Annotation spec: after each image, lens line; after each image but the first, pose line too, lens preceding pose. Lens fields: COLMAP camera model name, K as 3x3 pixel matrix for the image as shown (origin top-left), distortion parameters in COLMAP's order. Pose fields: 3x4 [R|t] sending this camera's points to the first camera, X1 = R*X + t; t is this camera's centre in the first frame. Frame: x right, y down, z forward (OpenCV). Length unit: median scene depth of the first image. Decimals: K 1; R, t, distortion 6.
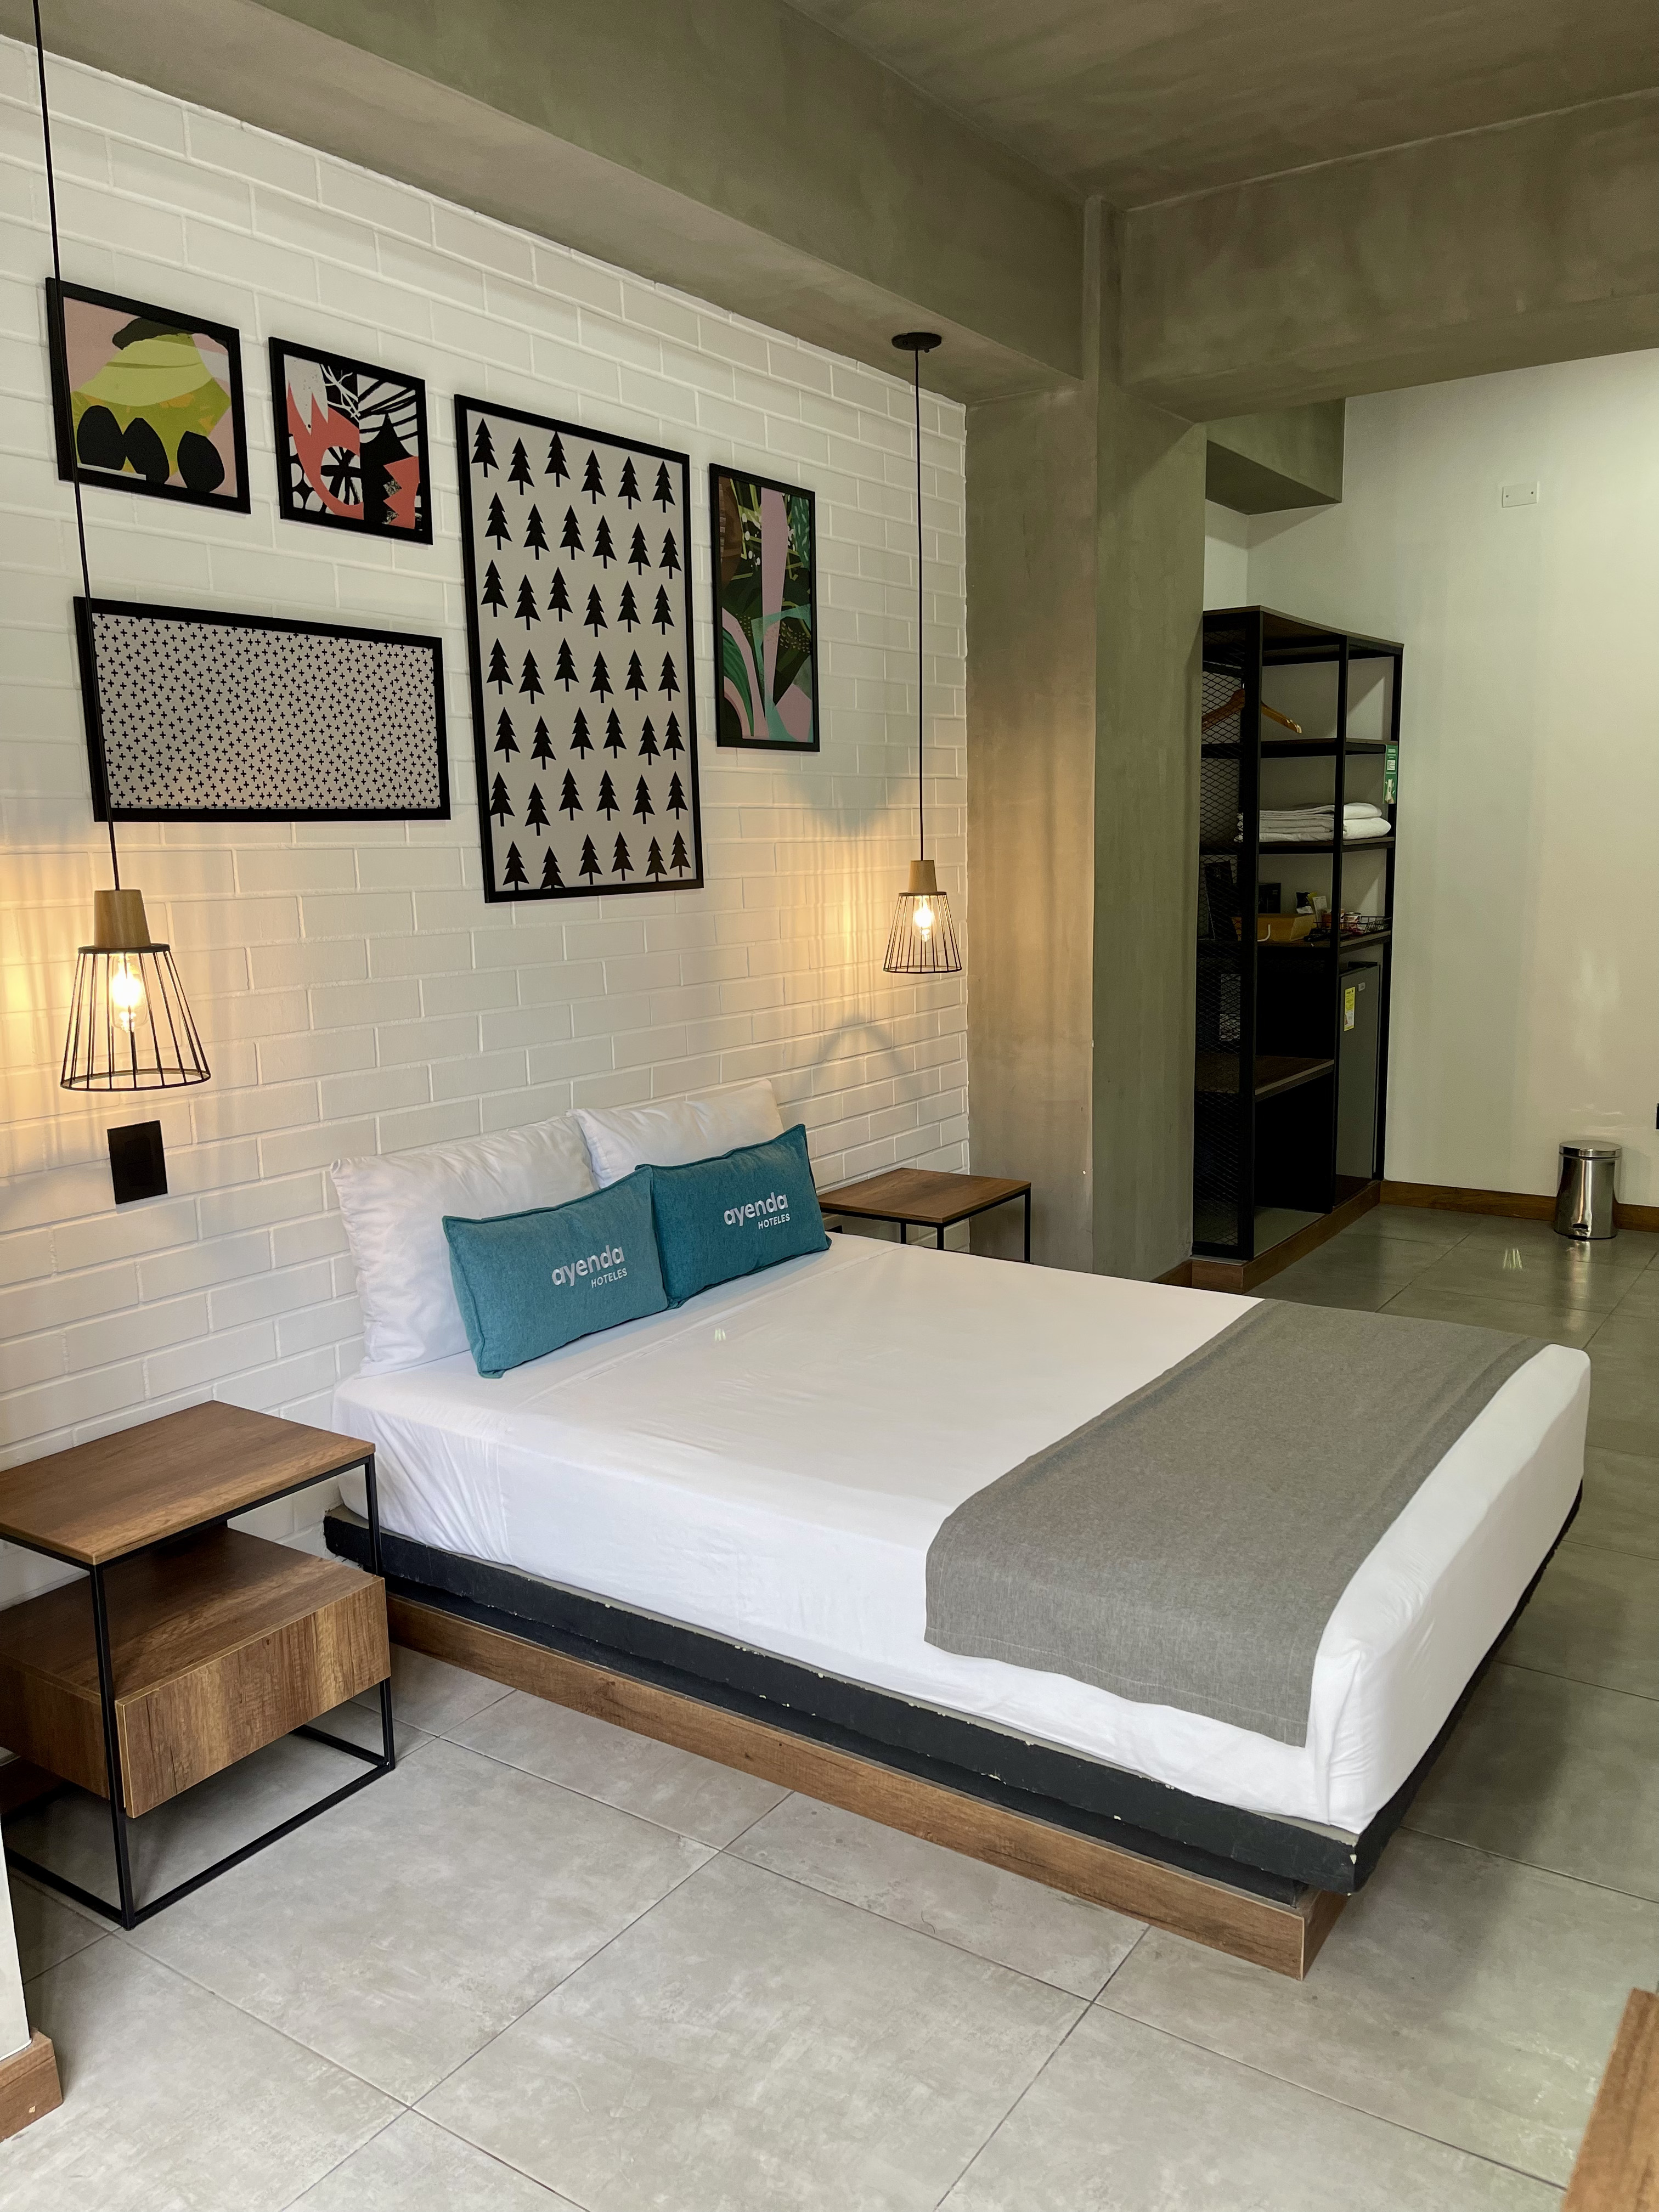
lens RADIAL K [[1644.1, 0, 828.3], [0, 1644.1, 1121.7], [0, 0, 1]] dist [0.063781, -0.074871]
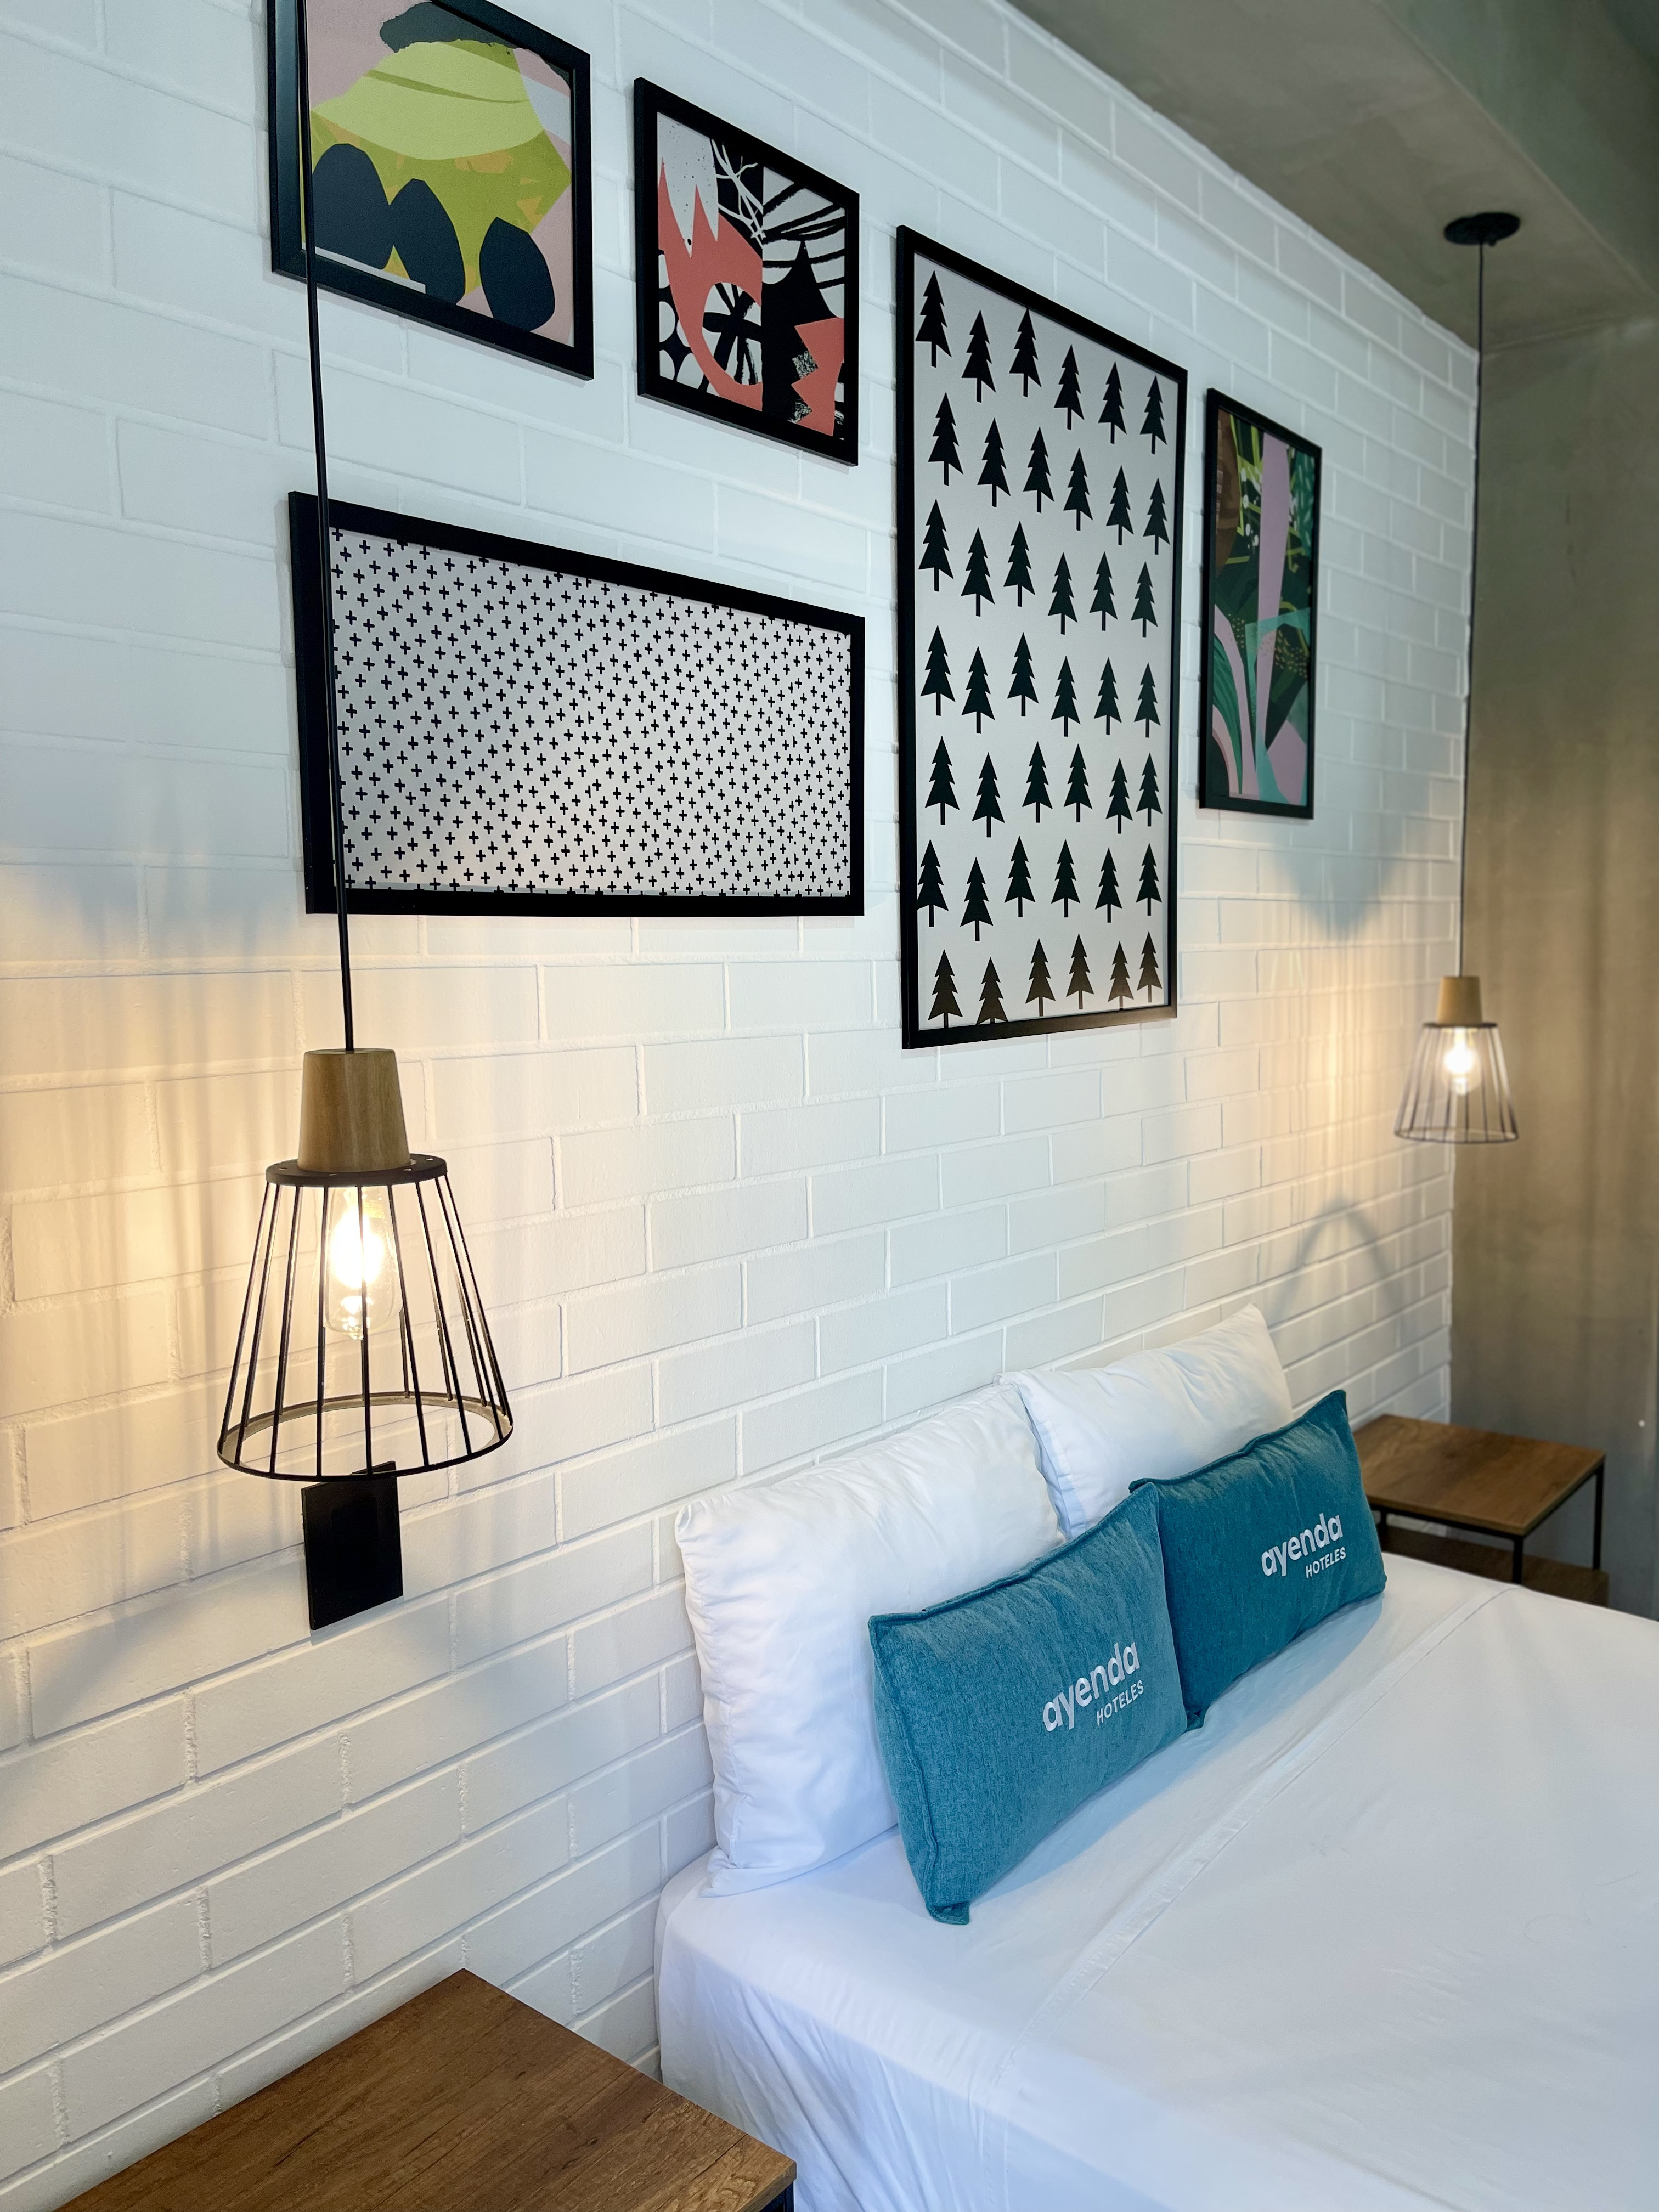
lens RADIAL K [[1644.1, 0, 845.6], [0, 1644.1, 1121.9], [0, 0, 1]] dist [0.063781, -0.074871]
pose [[0.996295, 0.019280, -0.083815, -0.164056], [-0.024092, 0.998095, -0.056789, -0.064541], [0.082560, 0.058598, 0.994862, 0.359283]]
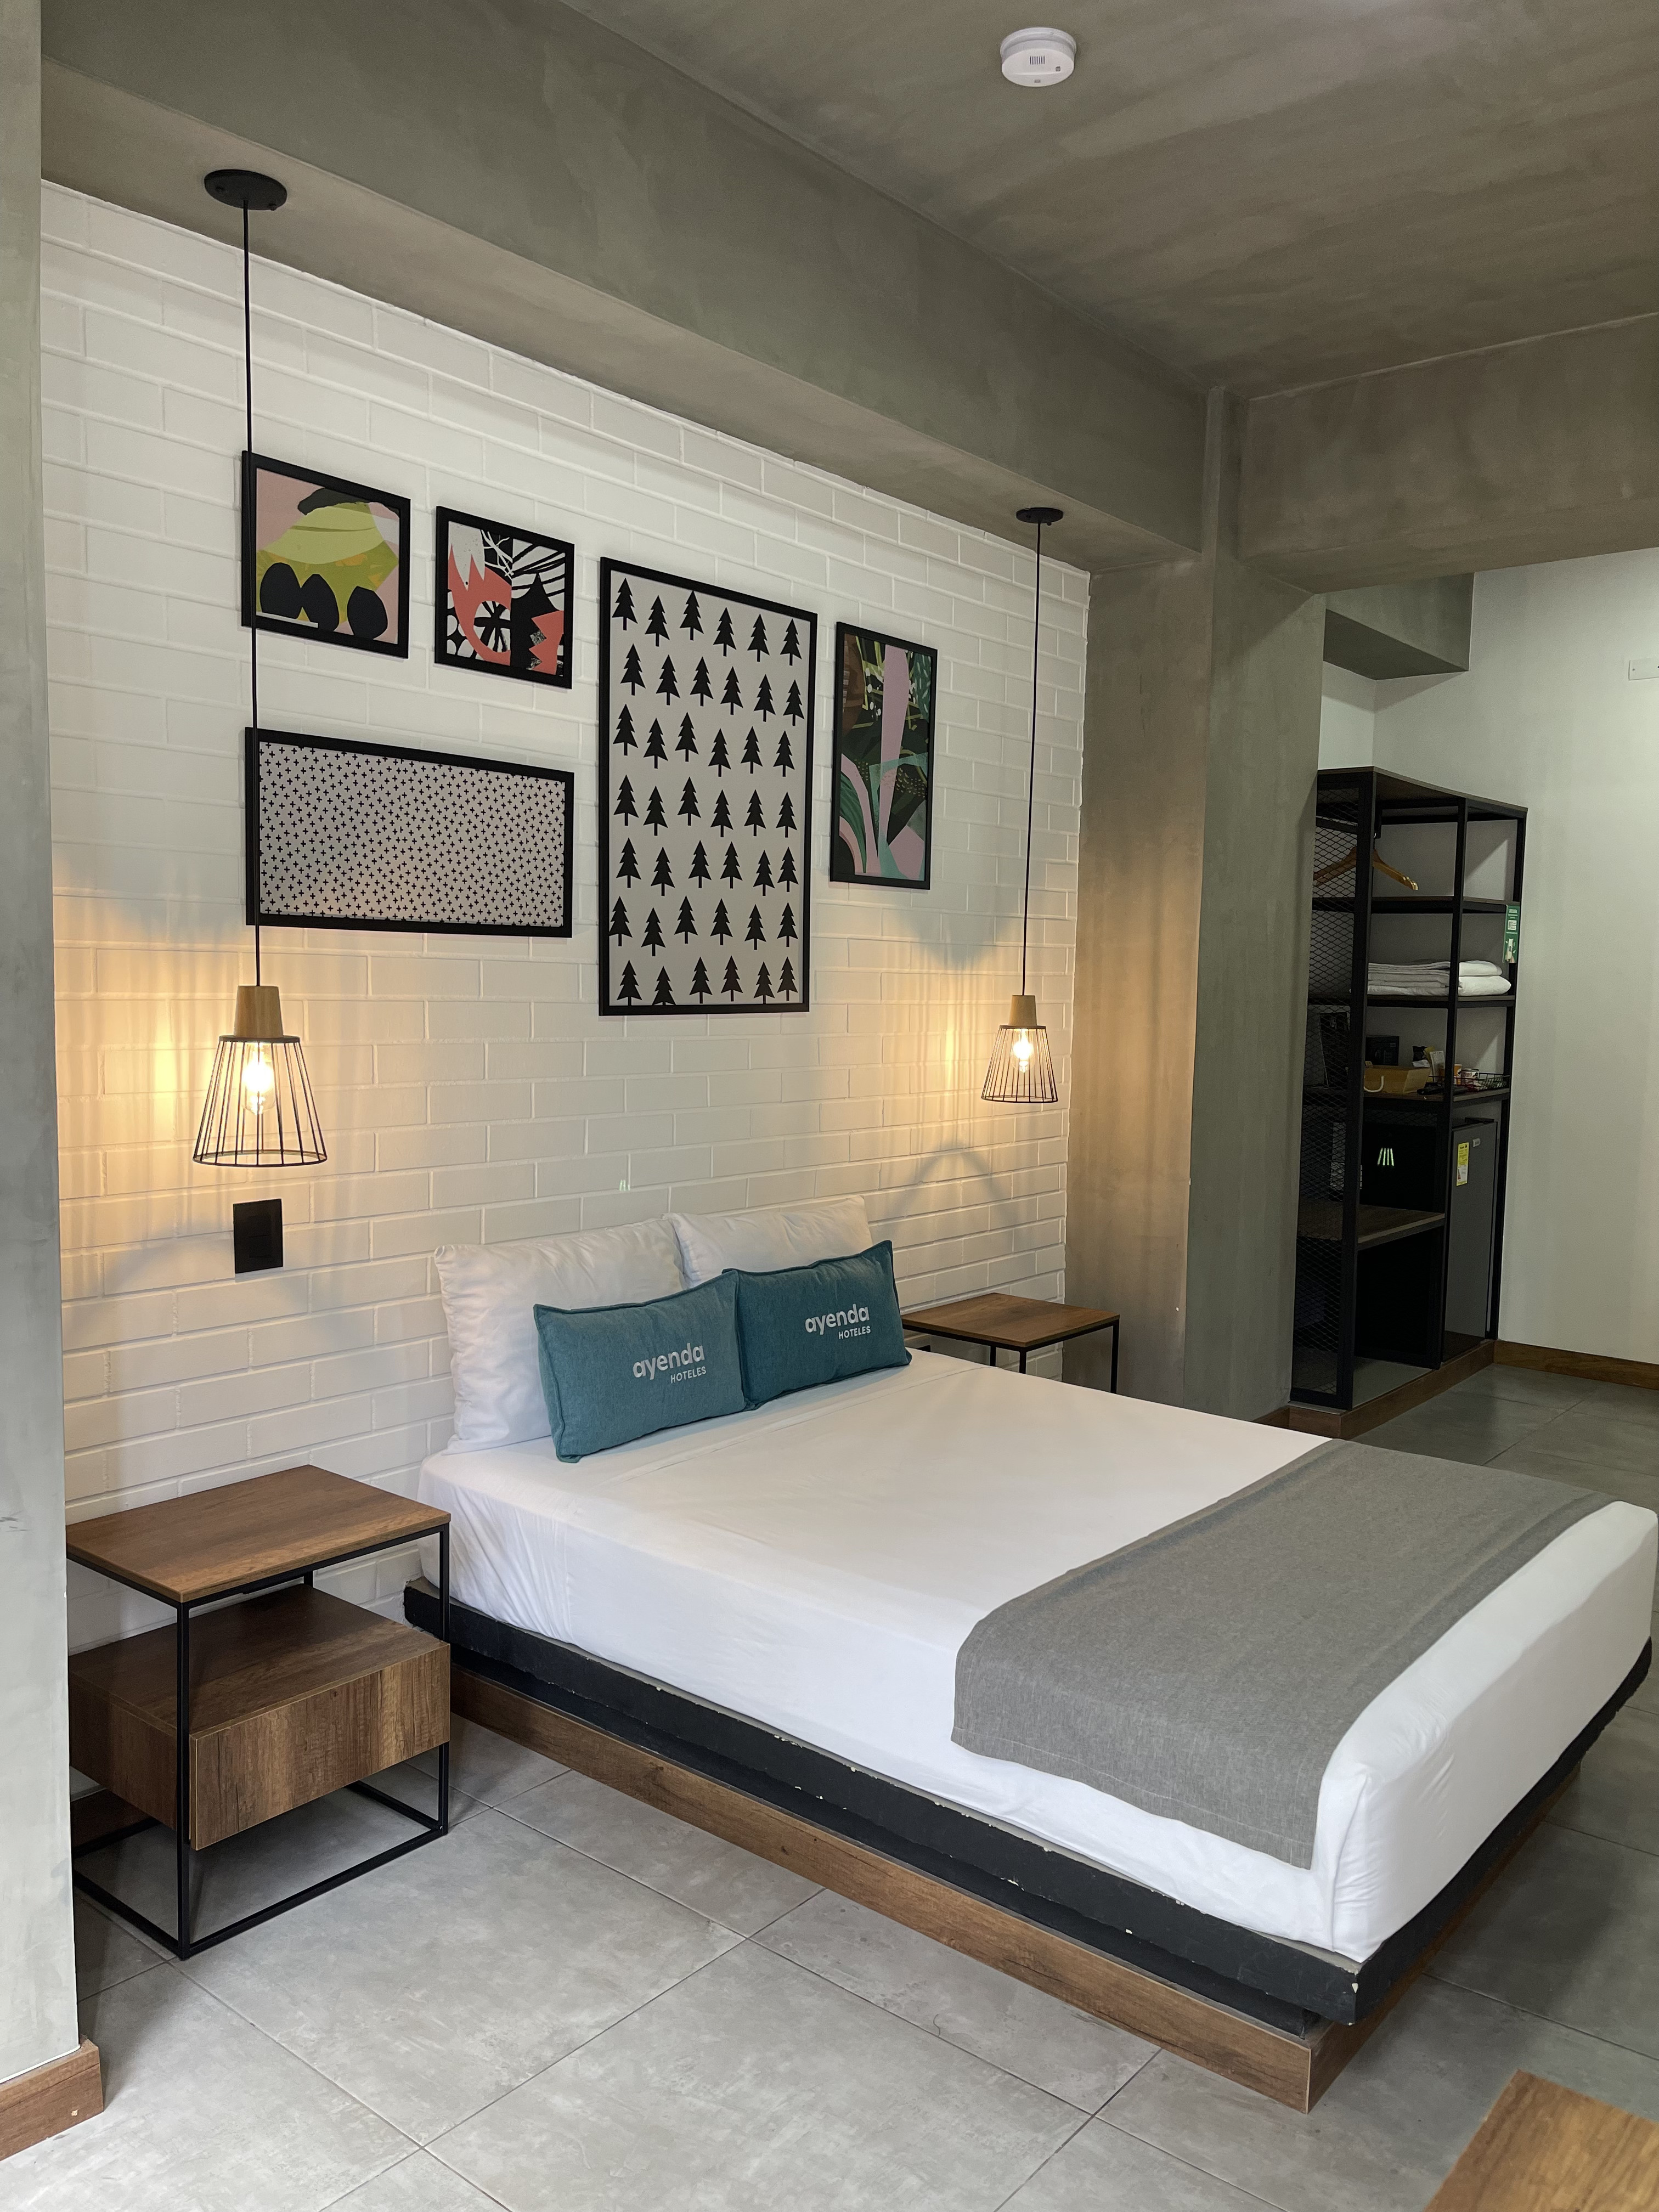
lens RADIAL K [[1644.1, 0, 838.3], [0, 1644.1, 1120.5], [0, 0, 1]] dist [0.063781, -0.074871]
pose [[0.995385, 0.049247, -0.082363, 0.035424], [-0.055863, 0.995224, -0.080052, 0.011095], [0.078027, 0.084283, 0.993382, -0.040212]]
